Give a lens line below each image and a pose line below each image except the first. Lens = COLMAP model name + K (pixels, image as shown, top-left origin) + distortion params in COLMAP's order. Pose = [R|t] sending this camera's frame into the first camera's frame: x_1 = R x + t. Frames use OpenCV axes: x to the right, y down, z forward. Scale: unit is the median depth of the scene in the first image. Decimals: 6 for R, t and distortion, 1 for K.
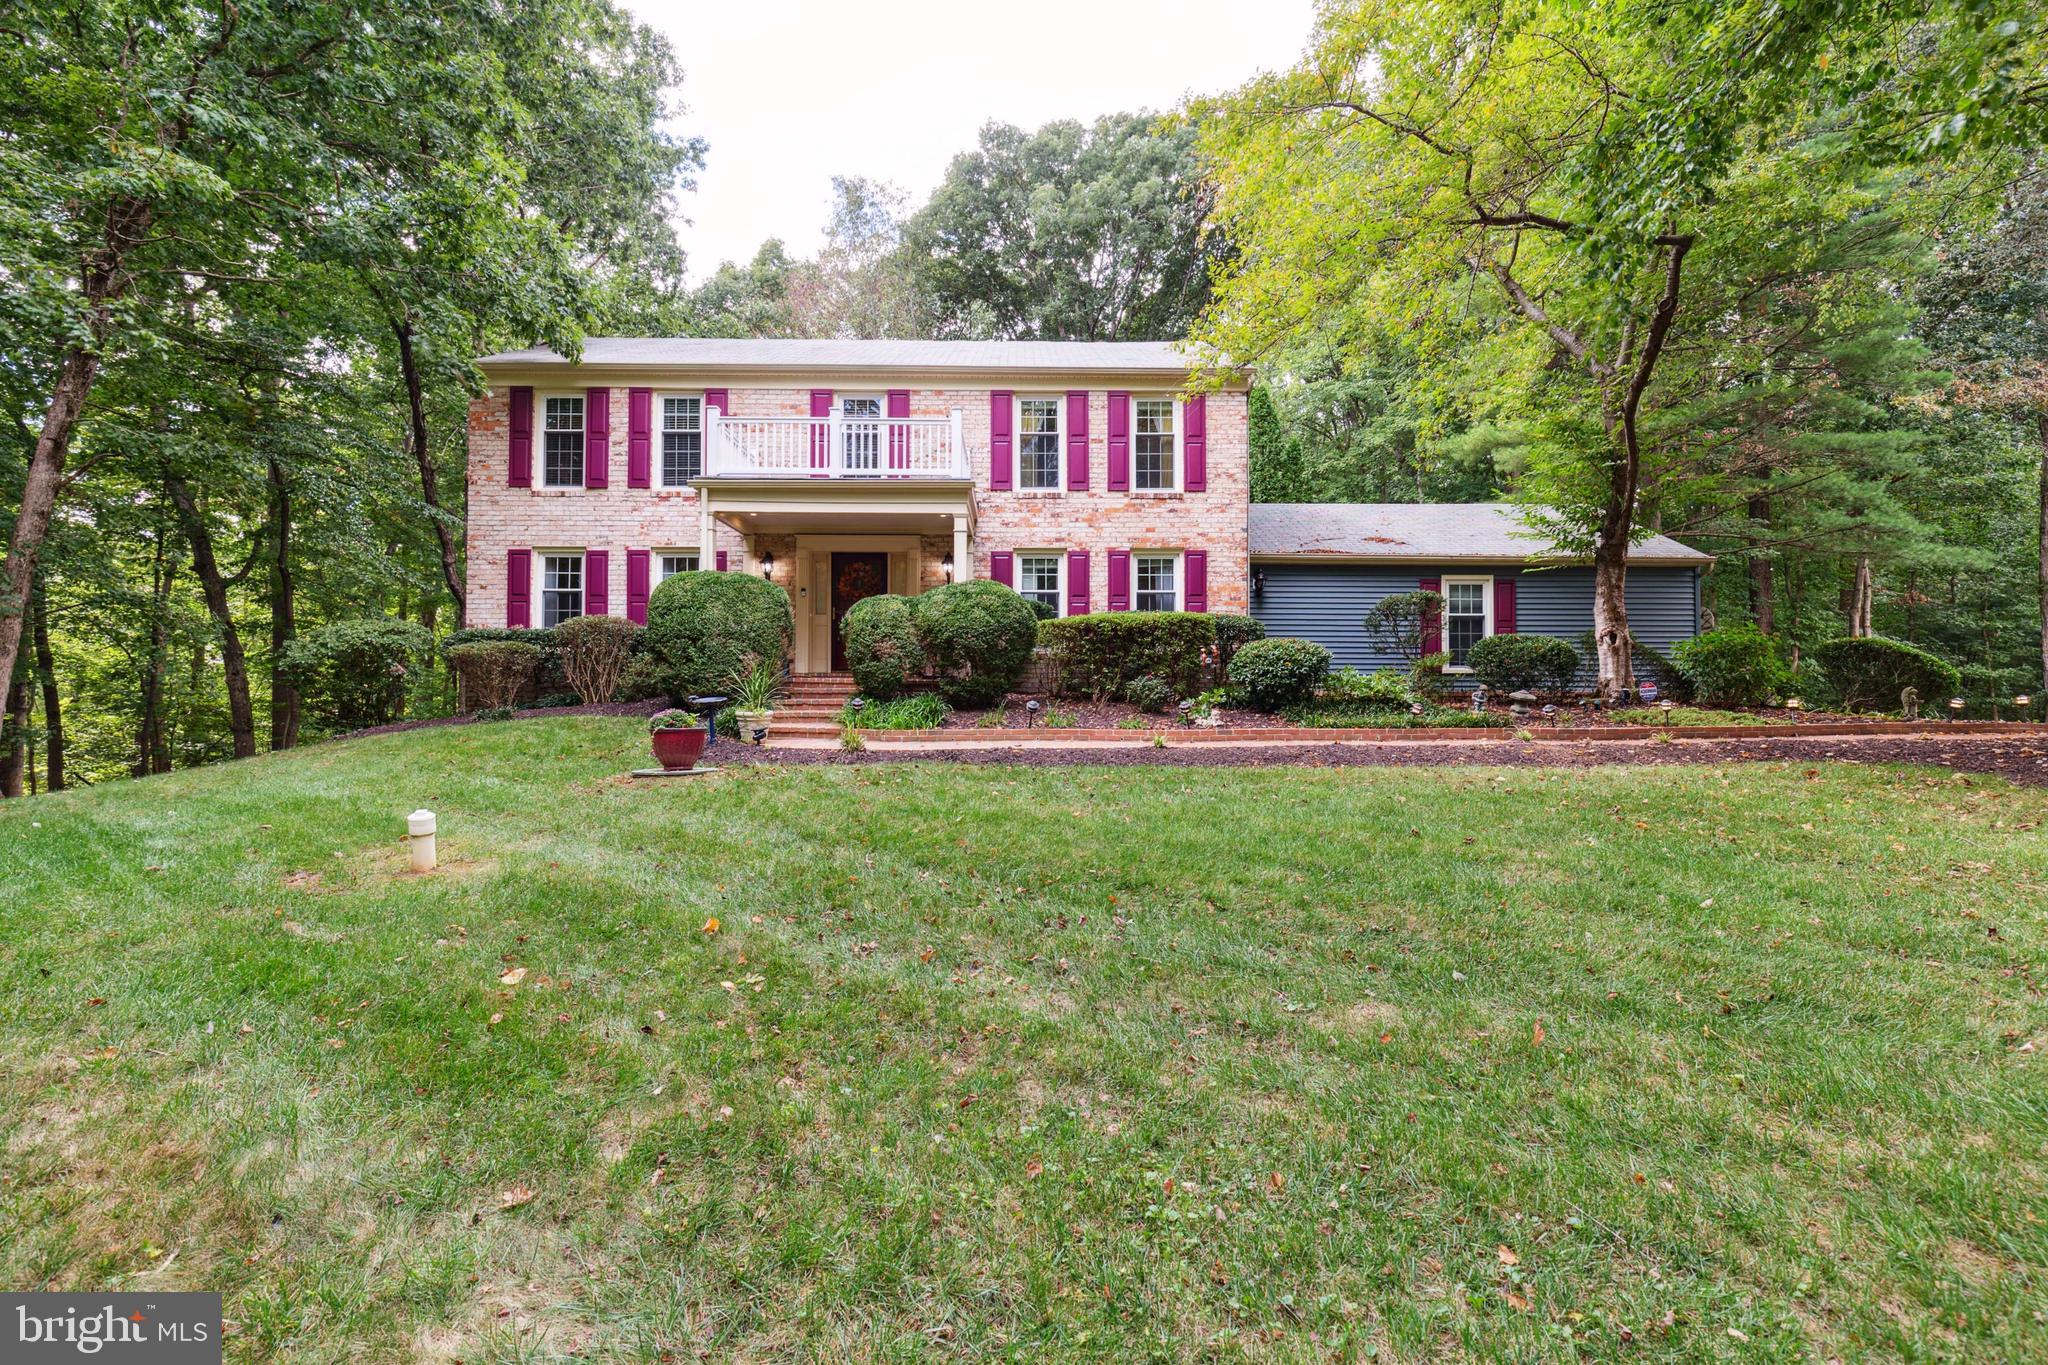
lens RADIAL K [[943.2, 0, 1022.9], [0, 943.2, 687.9], [0, 0, 1]] dist [0.004605, -0.001380]
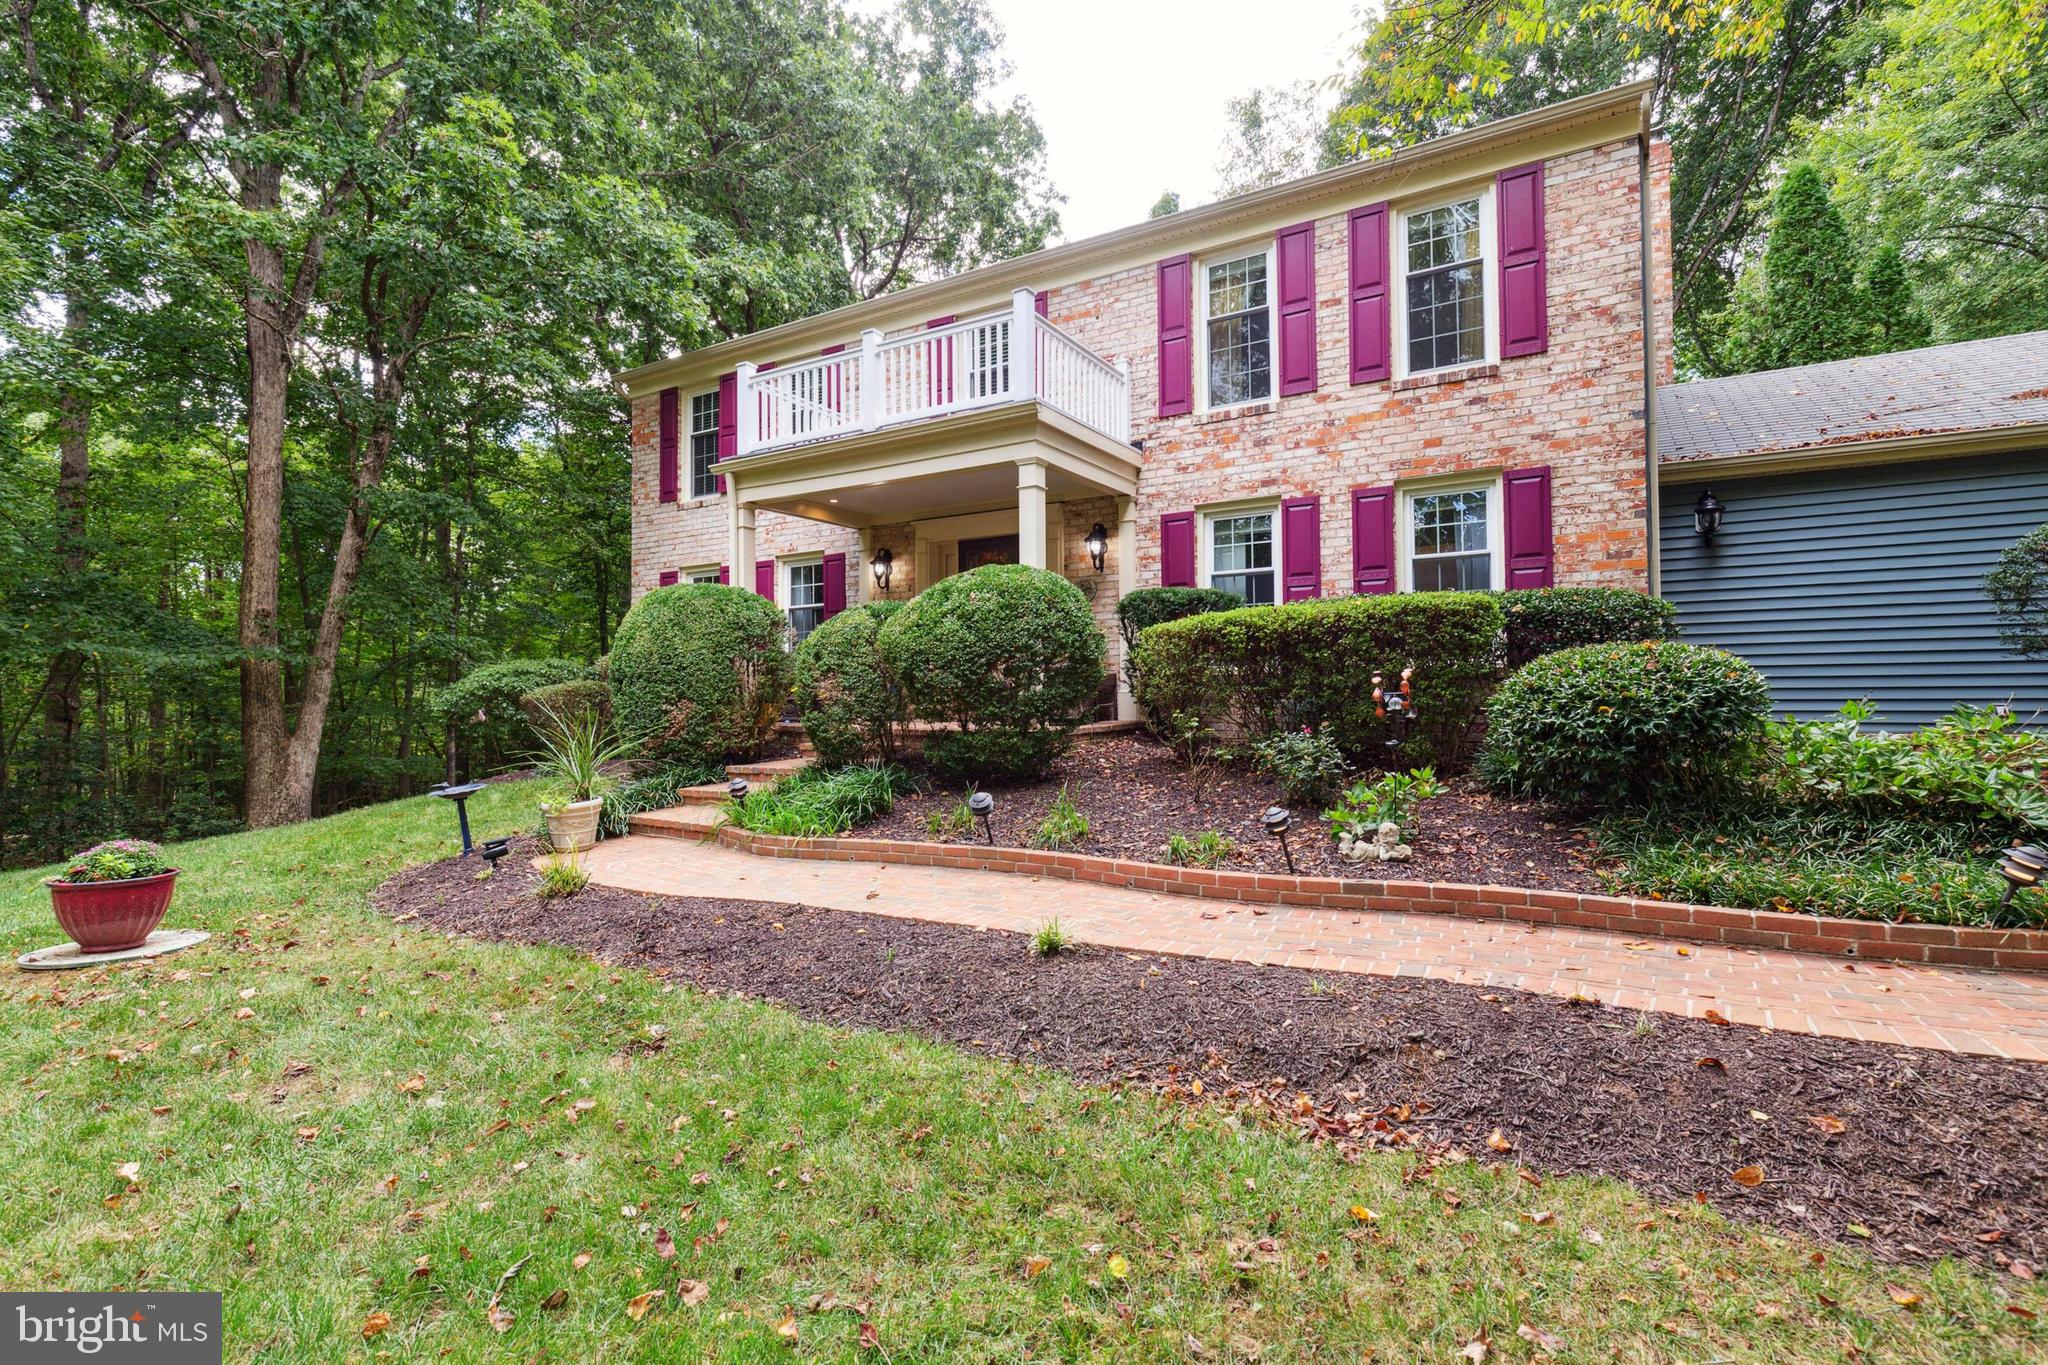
lens RADIAL K [[943.2, 0, 1026.5], [0, 943.2, 685.3], [0, 0, 1]] dist [0.004605, -0.001380]
pose [[0.854147, -0.017873, -0.519725, 0.216390], [0.023199, 0.999724, 0.003745, -0.033873], [0.519514, -0.015256, 0.854326, 0.404808]]
